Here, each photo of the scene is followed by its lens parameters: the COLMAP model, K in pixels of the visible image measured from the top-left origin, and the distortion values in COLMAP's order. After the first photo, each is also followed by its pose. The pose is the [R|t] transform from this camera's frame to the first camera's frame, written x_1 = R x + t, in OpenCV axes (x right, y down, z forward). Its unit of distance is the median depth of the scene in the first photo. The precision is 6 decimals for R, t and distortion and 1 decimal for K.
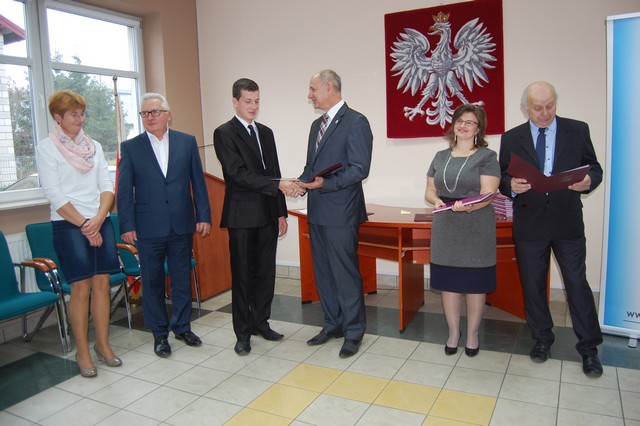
lens RADIAL K [[513.6, 0, 332.6], [0, 513.6, 207.6], [0, 0, 1]] dist [-0.084073, 0.038415]
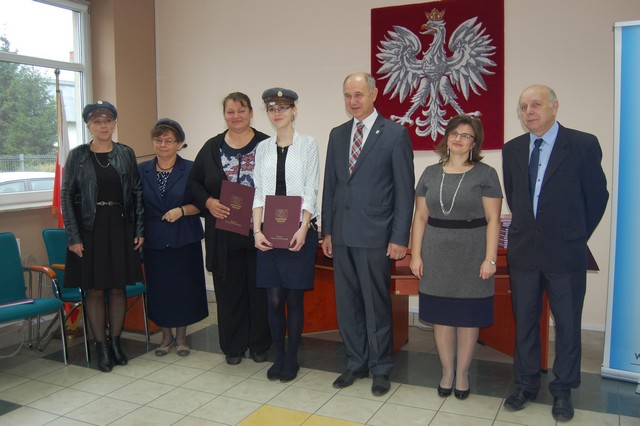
lens RADIAL K [[628.9, 0, 331.9], [0, 628.9, 211.0], [0, 0, 1]] dist [-0.052766, 0.000000]
pose [[0.999262, 0.024950, 0.029196, 0.012487], [-0.024066, 0.999253, -0.030240, 0.001909], [-0.029929, 0.029515, 0.999116, -0.068938]]
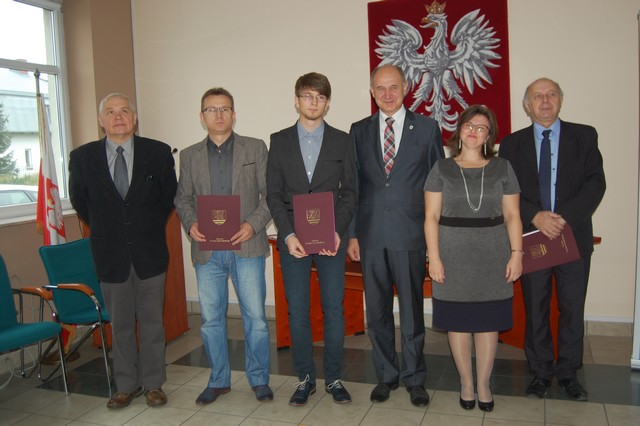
lens RADIAL K [[600.4, 0, 320.4], [0, 600.4, 211.8], [0, 0, 1]] dist [-0.053255, 0.000000]
pose [[0.992359, -0.017560, 0.122128, -0.109752], [0.020837, 0.999455, -0.025607, -0.008089], [-0.121612, 0.027956, 0.992184, 0.032132]]
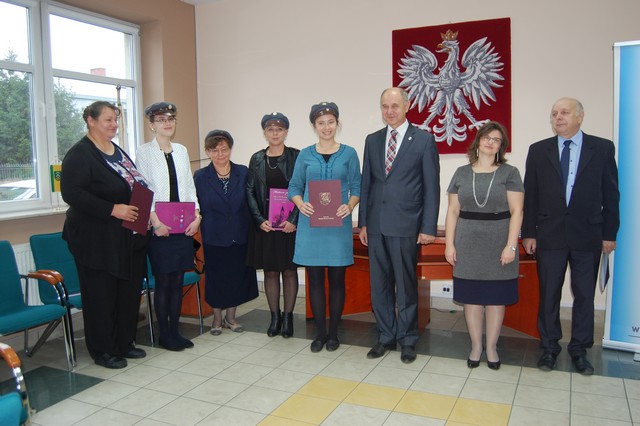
lens RADIAL K [[572.8, 0, 321.7], [0, 572.8, 213.9], [0, 0, 1]] dist [-0.074004, 0.036707]
pose [[0.999156, 0.013993, 0.038614, -0.078584], [-0.012977, 0.999566, -0.026433, 0.012000], [-0.038967, 0.025909, 0.998905, -0.107603]]
